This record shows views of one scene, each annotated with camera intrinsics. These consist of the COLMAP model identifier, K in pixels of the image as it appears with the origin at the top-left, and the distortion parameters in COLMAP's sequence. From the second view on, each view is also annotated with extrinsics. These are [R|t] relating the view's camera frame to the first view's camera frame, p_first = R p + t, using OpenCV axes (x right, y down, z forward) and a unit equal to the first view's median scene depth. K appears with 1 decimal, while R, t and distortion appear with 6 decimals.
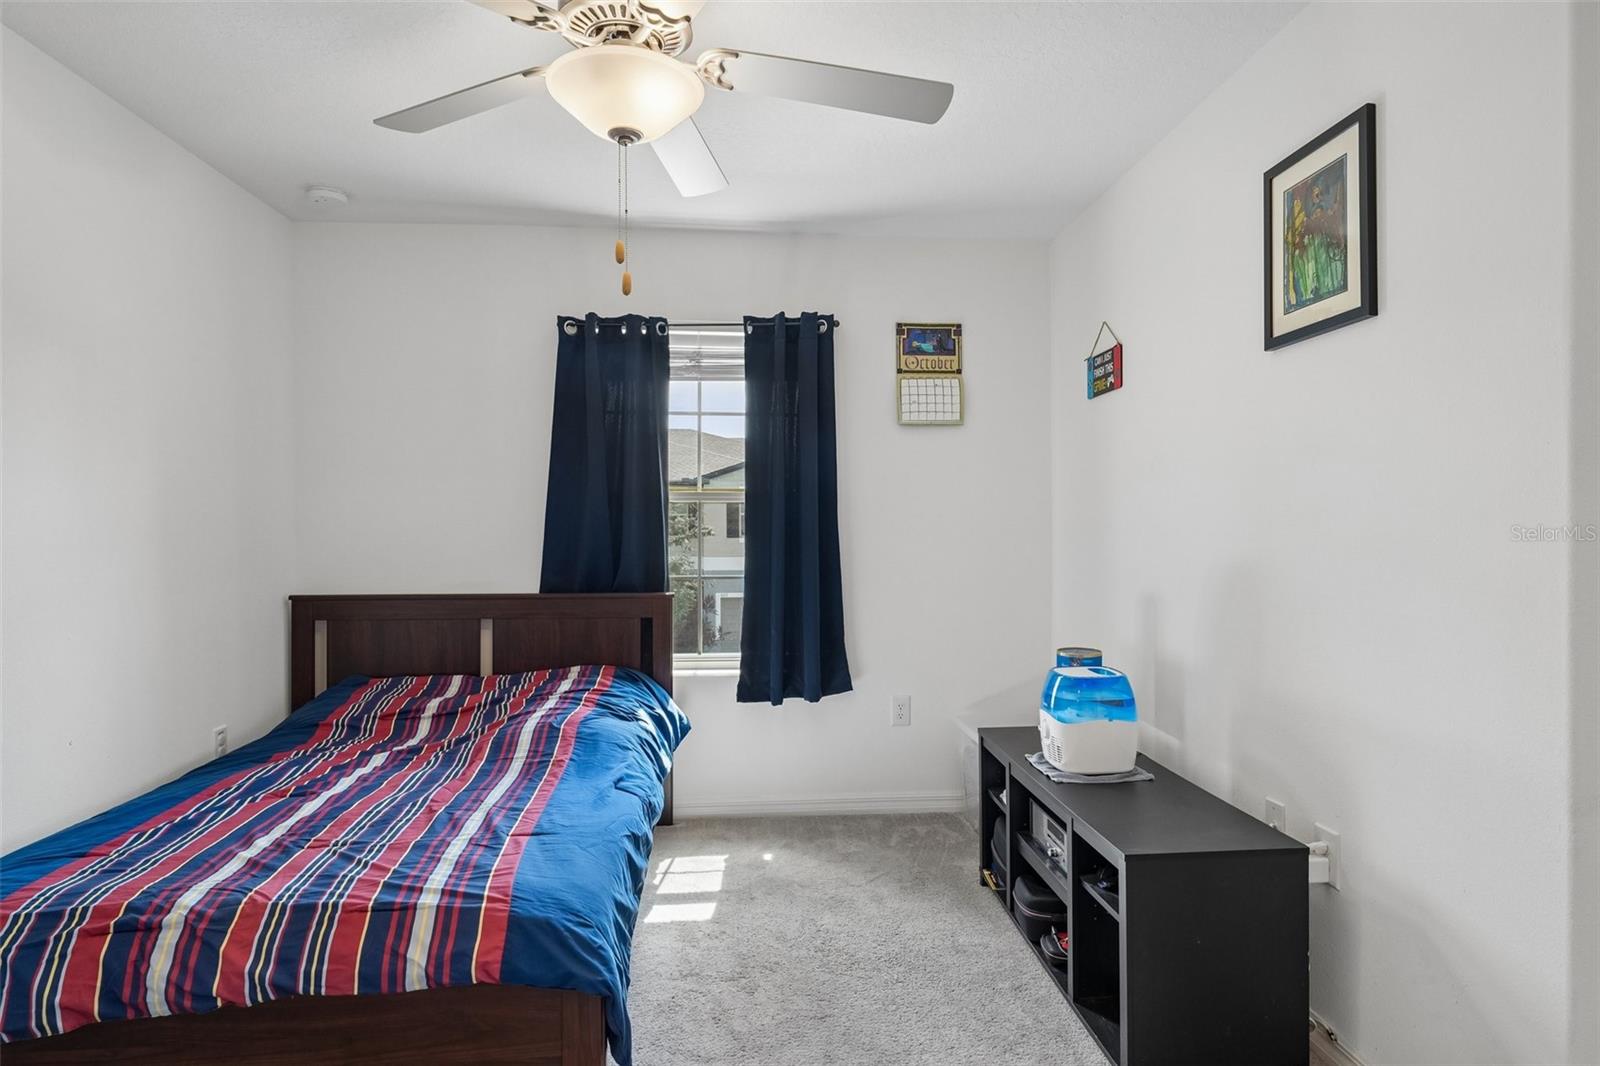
lens RADIAL K [[905.0, 0, 800.0], [0, 905.0, 533.0], [0, 0, 1]] dist [-0.002010, -0.001330]
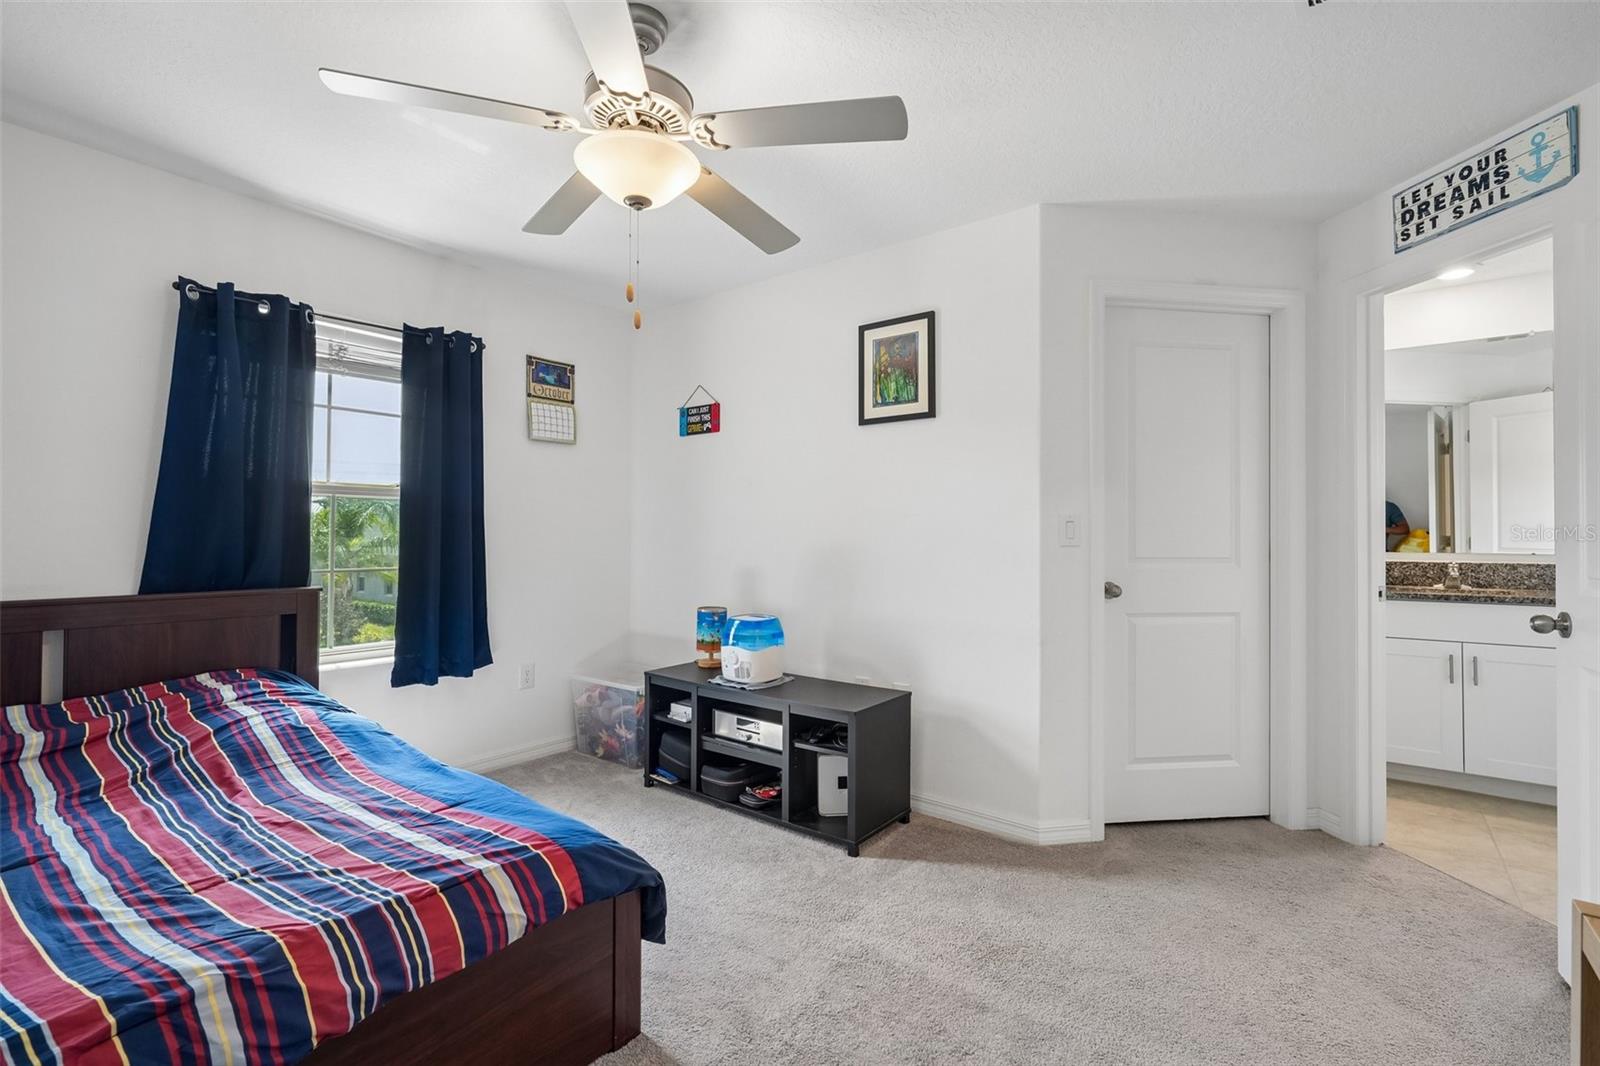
lens RADIAL K [[737.8, 0, 800.0], [0, 737.8, 533.0], [0, 0, 1]] dist [-0.001475, -0.000004]
pose [[0.662159, 0.006978, 0.749330, -0.449072], [-0.001504, 0.999967, -0.007982, 0.015056], [-0.749361, 0.004158, 0.662148, 0.087122]]
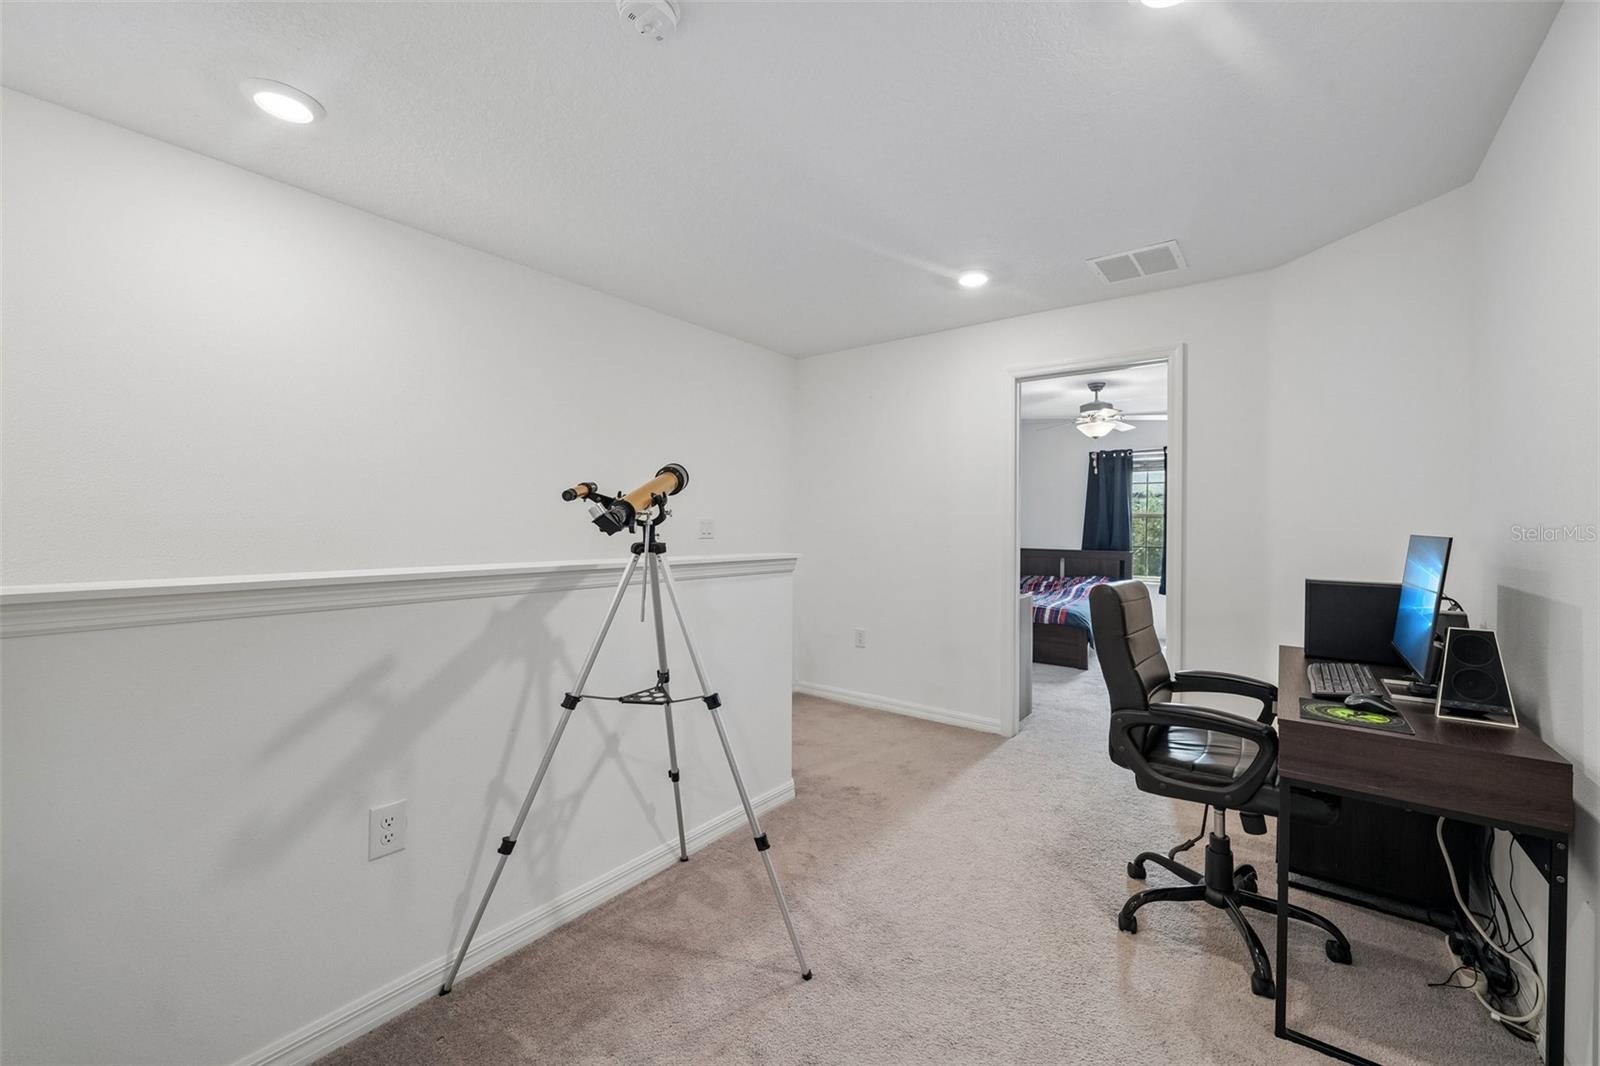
lens RADIAL K [[652.9, 0, 800.0], [0, 652.9, 533.0], [0, 0, 1]] dist [-0.000282, -0.000010]
pose [[0.752928, 0.012788, -0.657979, 0.443461], [-0.005706, 0.999900, 0.012905, -0.009251], [0.658078, -0.005962, 0.752926, -1.263539]]
